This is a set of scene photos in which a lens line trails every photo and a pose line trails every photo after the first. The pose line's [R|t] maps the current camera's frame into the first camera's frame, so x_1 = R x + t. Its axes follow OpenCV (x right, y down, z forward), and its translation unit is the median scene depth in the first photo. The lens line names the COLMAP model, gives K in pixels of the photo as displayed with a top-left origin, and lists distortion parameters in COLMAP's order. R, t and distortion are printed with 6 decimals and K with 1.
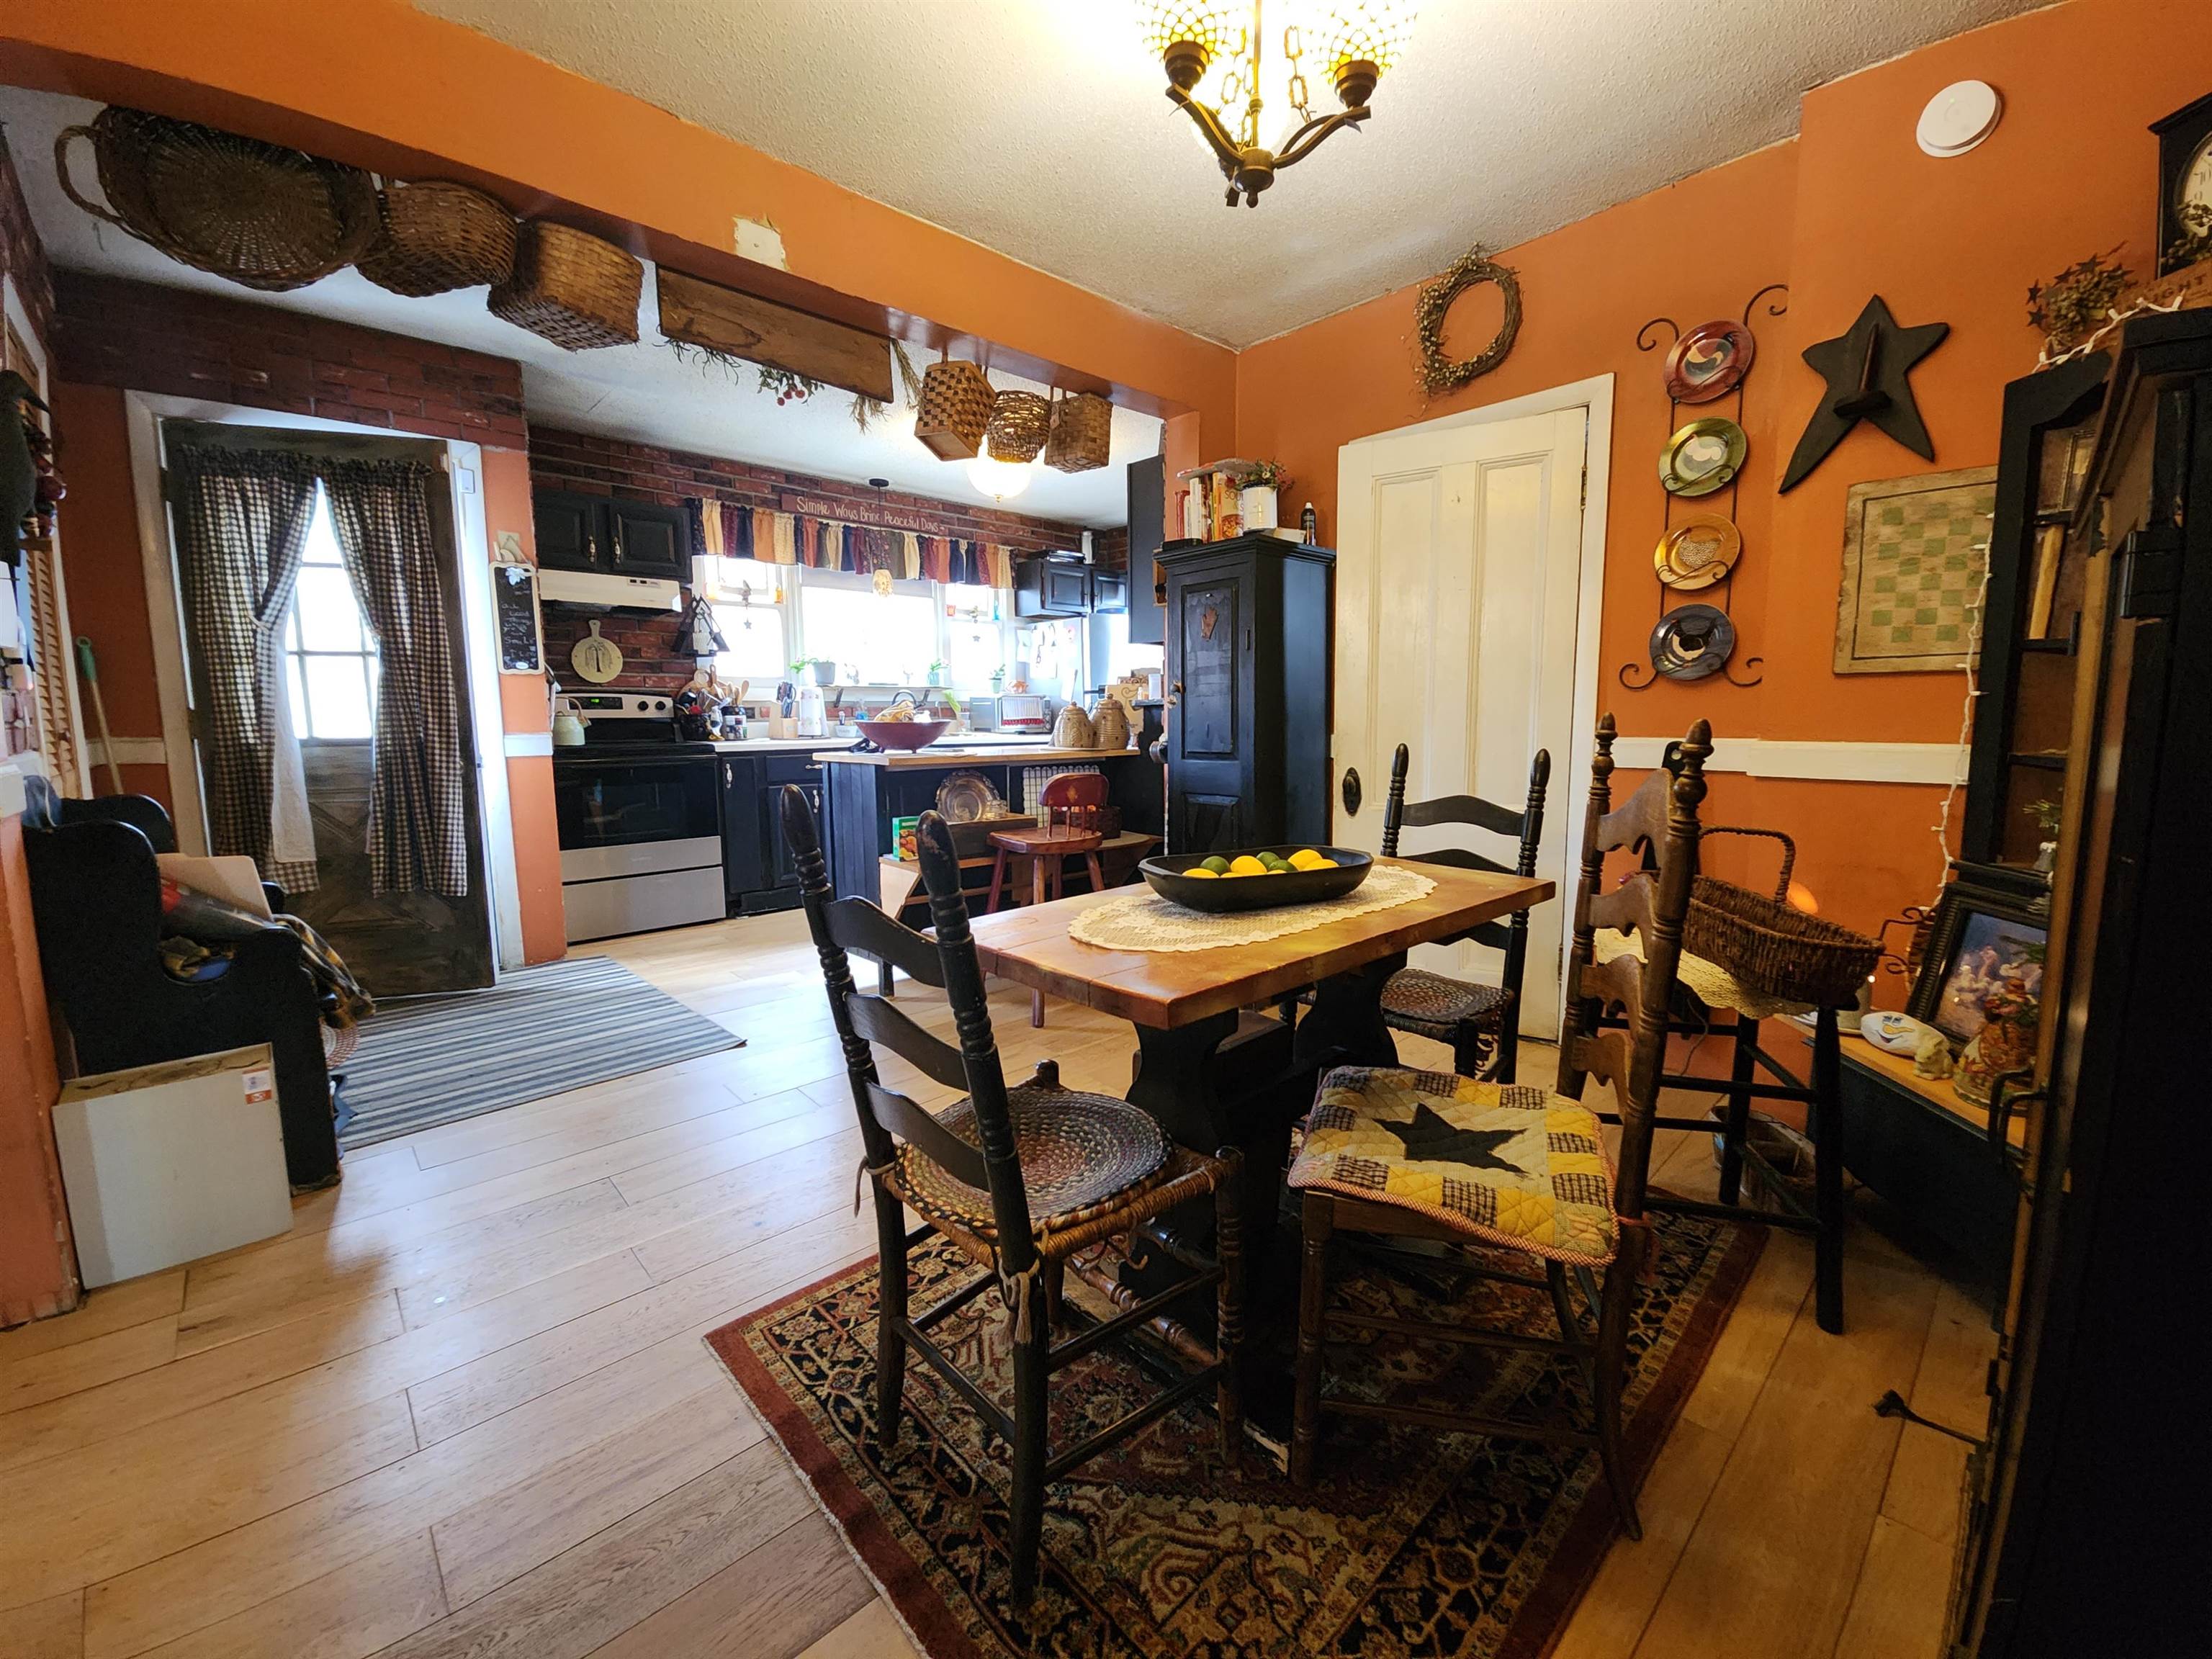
lens RADIAL K [[889.9, 0, 1119.8], [0, 889.9, 823.1], [0, 0, 1]] dist [0.004969, -0.008555]
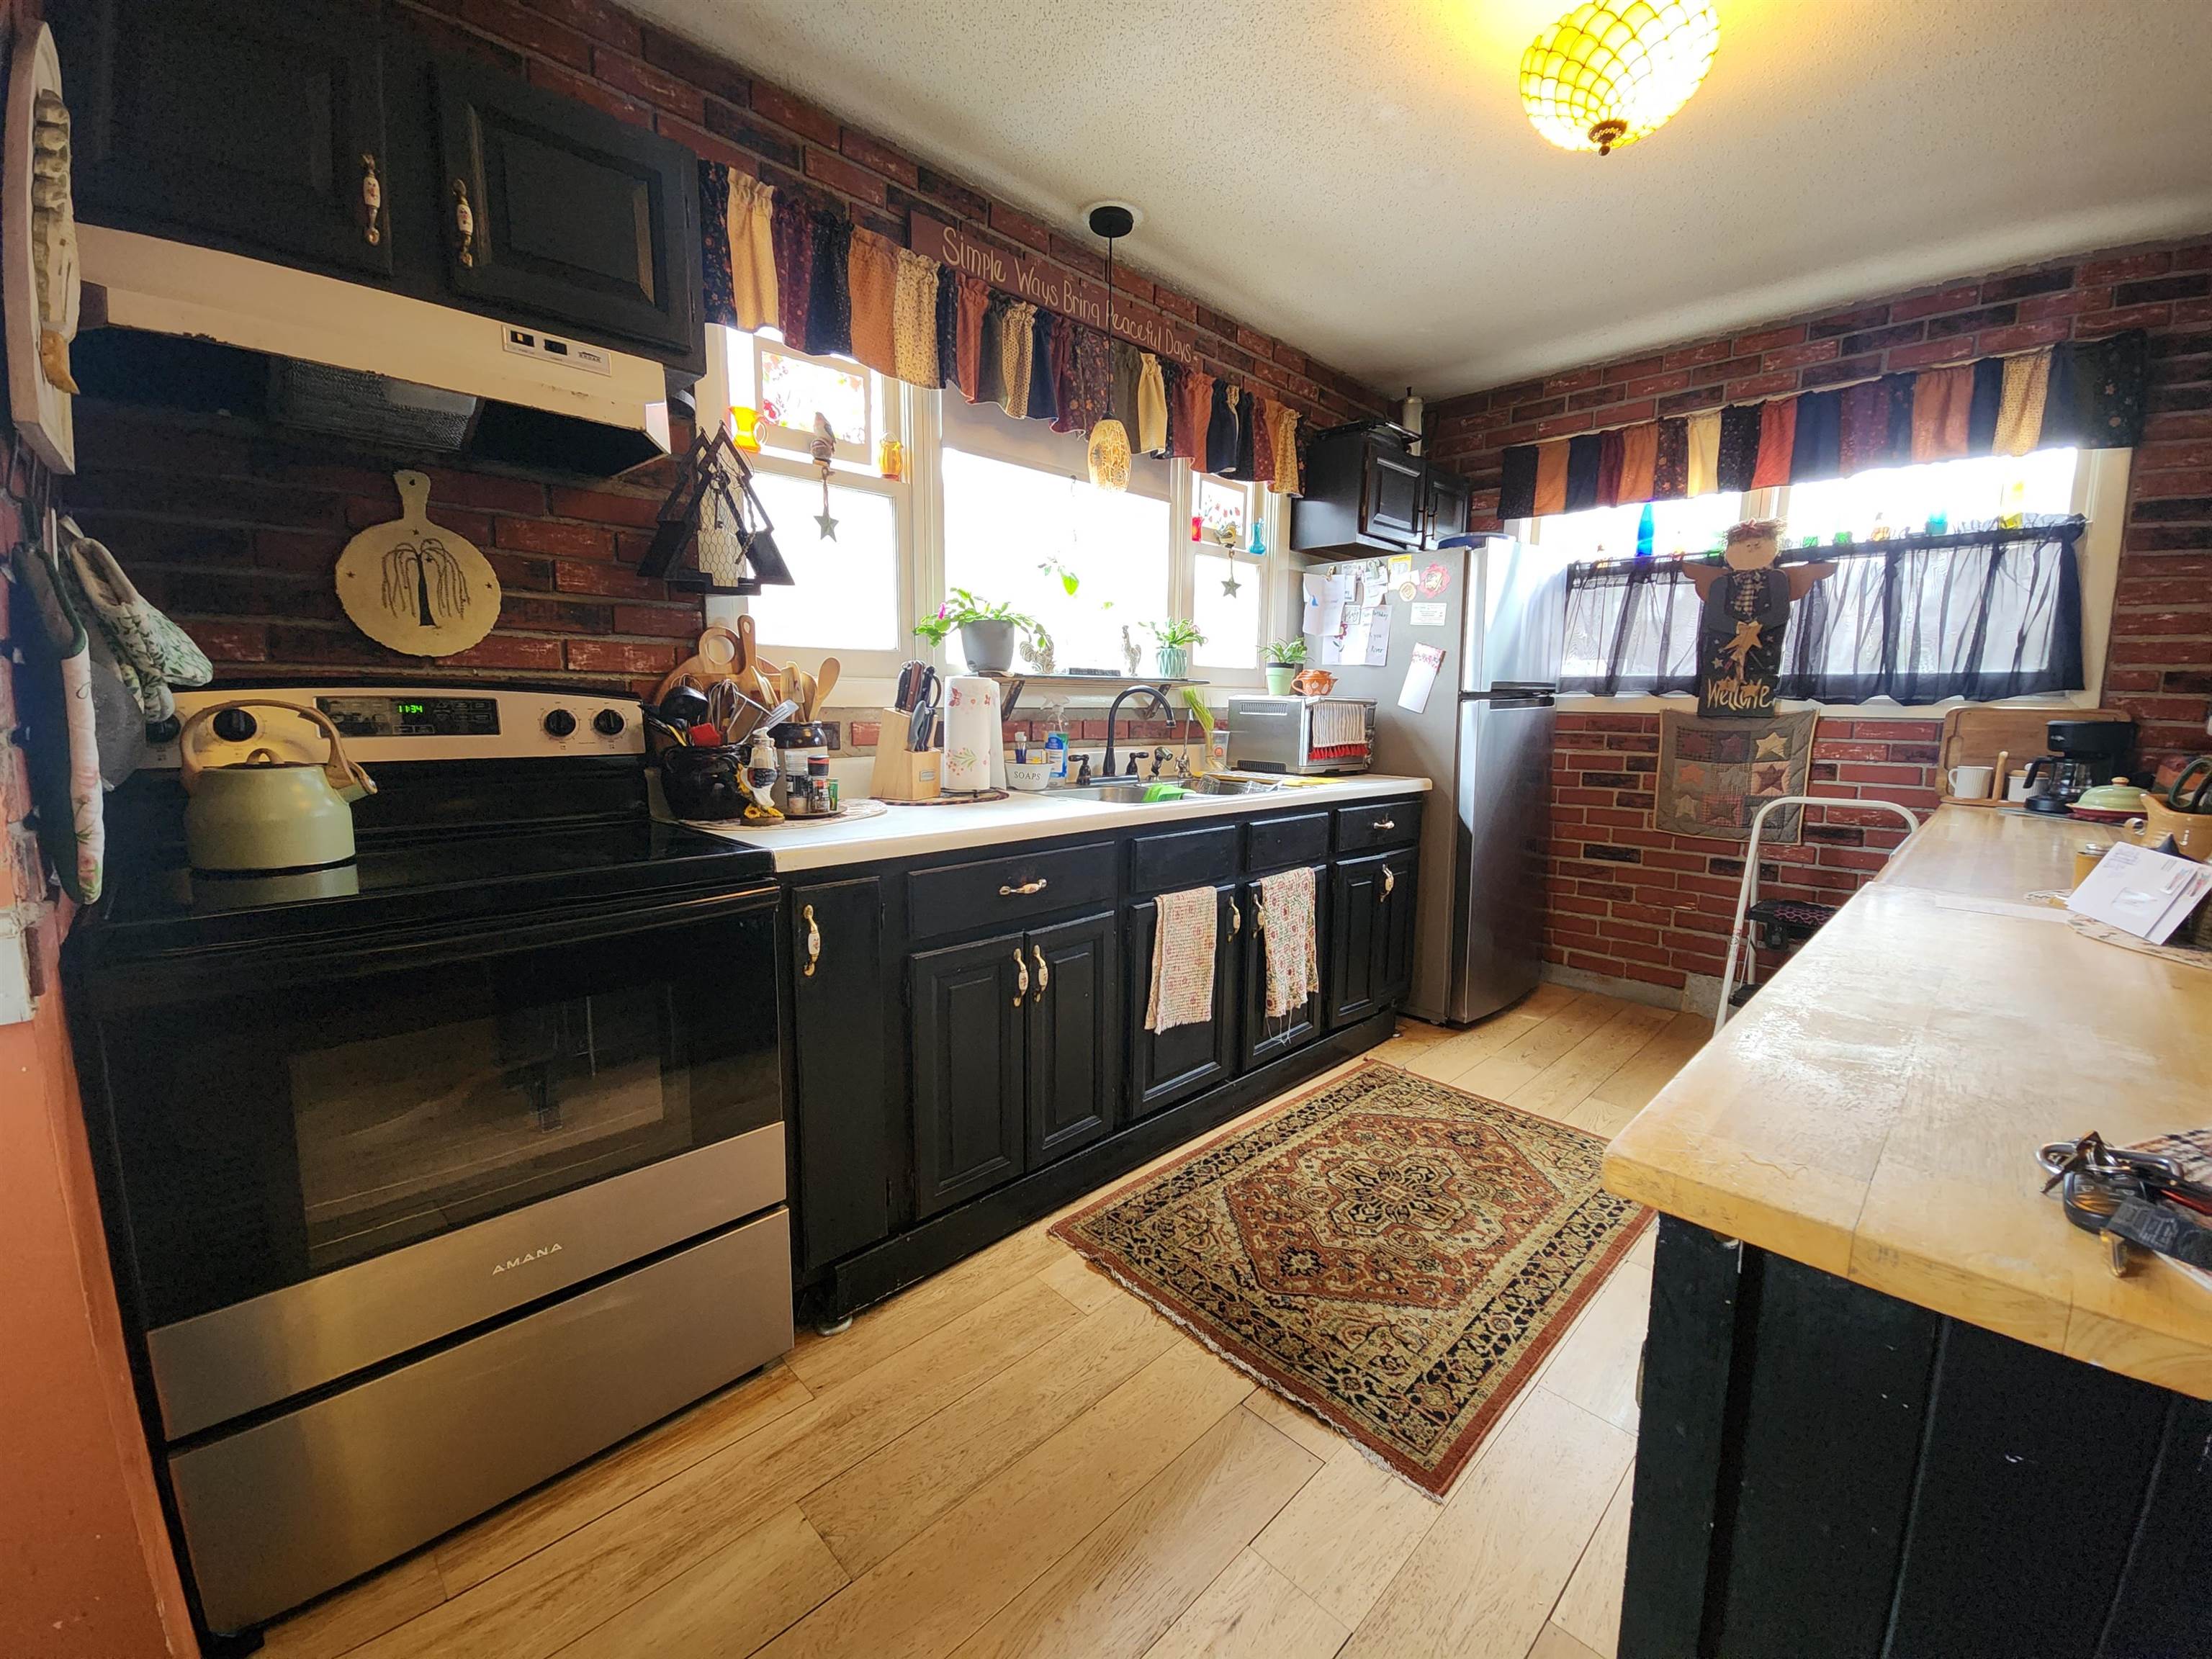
lens RADIAL K [[889.9, 0, 1119.2], [0, 889.9, 827.2], [0, 0, 1]] dist [0.004969, -0.008555]
pose [[0.999399, 0.015370, 0.031055, -0.296896], [-0.015997, 0.999671, 0.020050, -0.093275], [-0.030737, -0.020534, 0.999317, 0.587392]]
